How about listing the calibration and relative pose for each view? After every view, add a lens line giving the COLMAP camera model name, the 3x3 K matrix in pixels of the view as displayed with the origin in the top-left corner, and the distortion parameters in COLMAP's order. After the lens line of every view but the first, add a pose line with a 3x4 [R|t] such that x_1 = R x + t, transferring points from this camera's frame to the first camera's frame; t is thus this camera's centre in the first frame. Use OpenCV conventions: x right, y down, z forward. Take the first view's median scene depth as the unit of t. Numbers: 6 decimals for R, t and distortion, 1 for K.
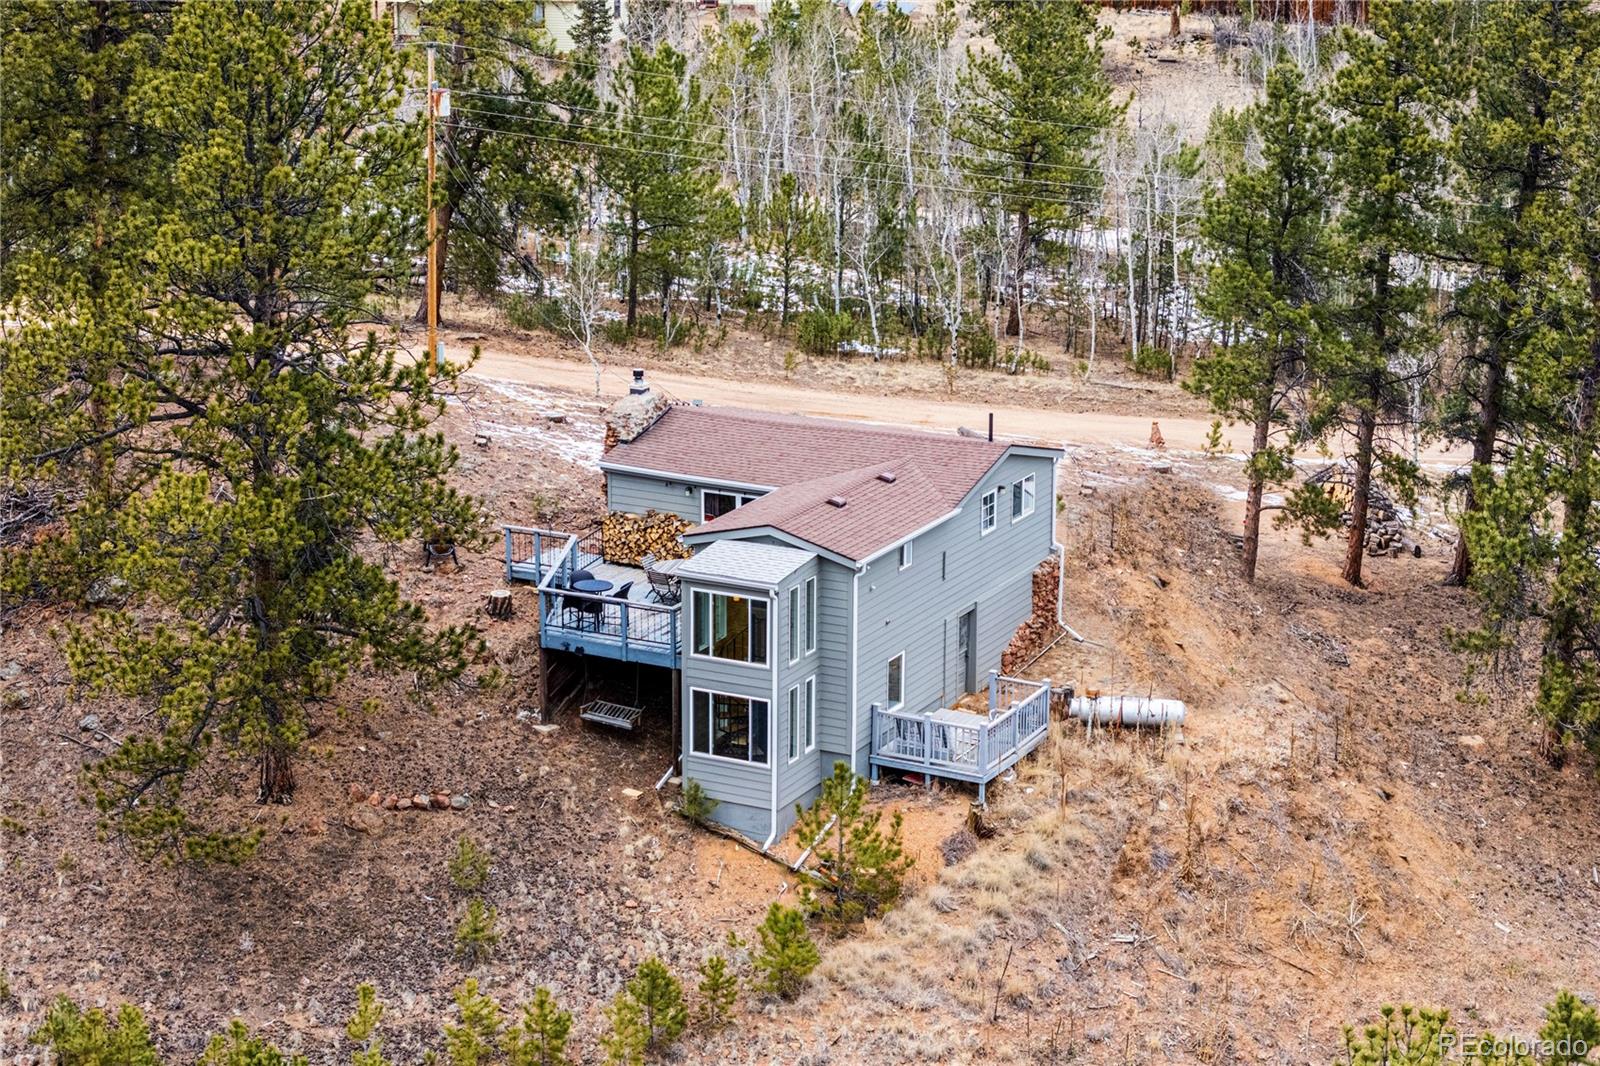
lens RADIAL K [[3085.9, 0, 800.0], [0, 3085.9, 533.0], [0, 0, 1]] dist [-0.016750, 0.228762]
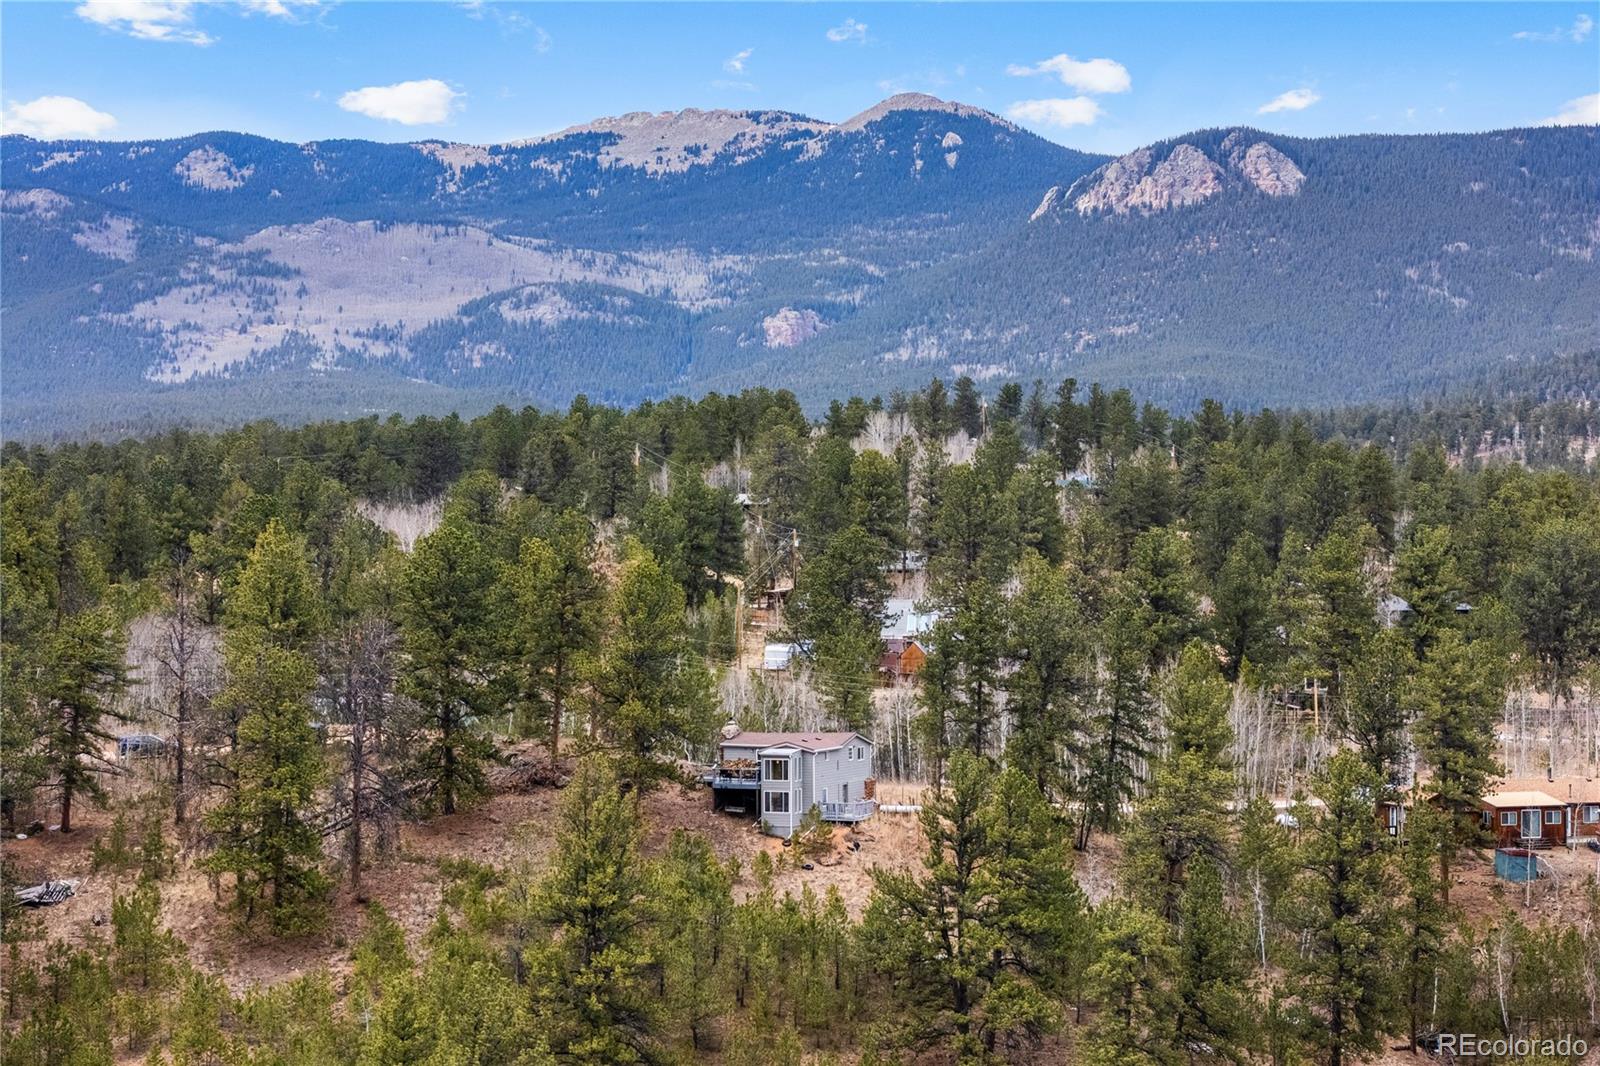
lens RADIAL K [[3085.9, 0, 800.0], [0, 3085.9, 533.0], [0, 0, 1]] dist [-0.016750, 0.228762]
pose [[0.996273, -0.010542, 0.085614, -0.273440], [0.032894, 0.963939, -0.264082, 0.647699], [-0.079742, 0.265914, 0.960693, -2.199529]]
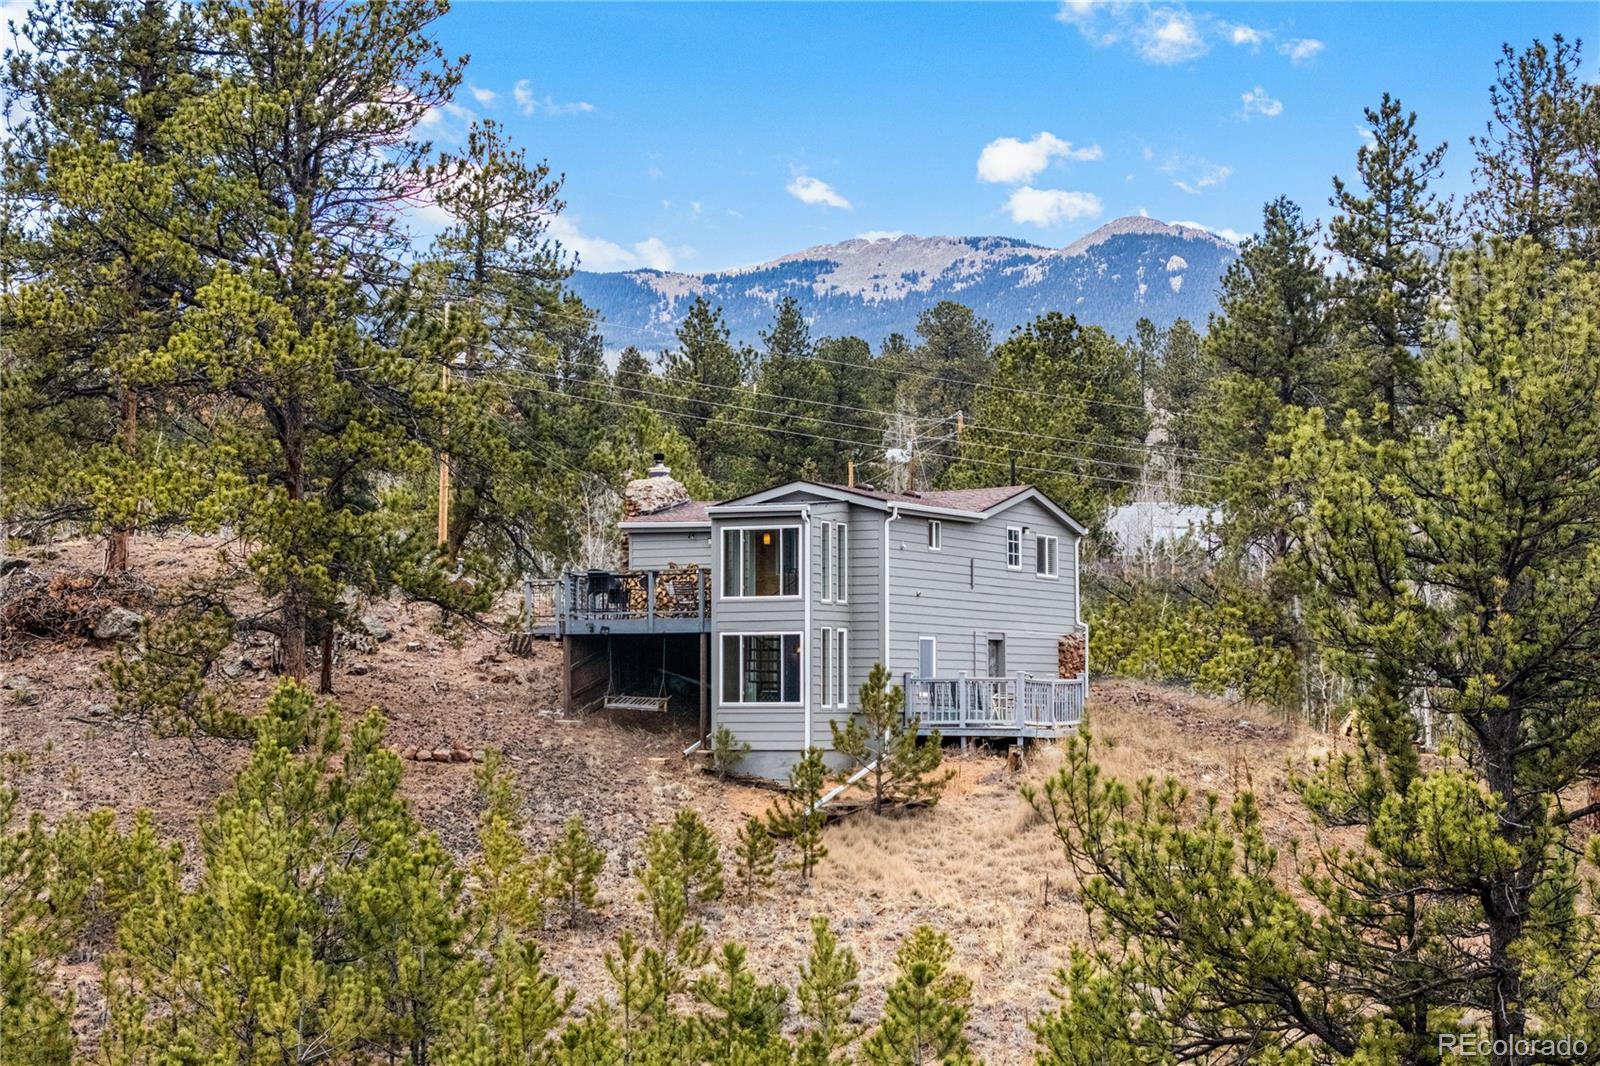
lens RADIAL K [[3085.9, 0, 800.0], [0, 3085.9, 533.0], [0, 0, 1]] dist [-0.016750, 0.228762]
pose [[0.999872, -0.007422, 0.014191, -0.023830], [0.011467, 0.950363, -0.310932, 0.324321], [-0.011179, 0.311055, 0.950326, 0.058797]]
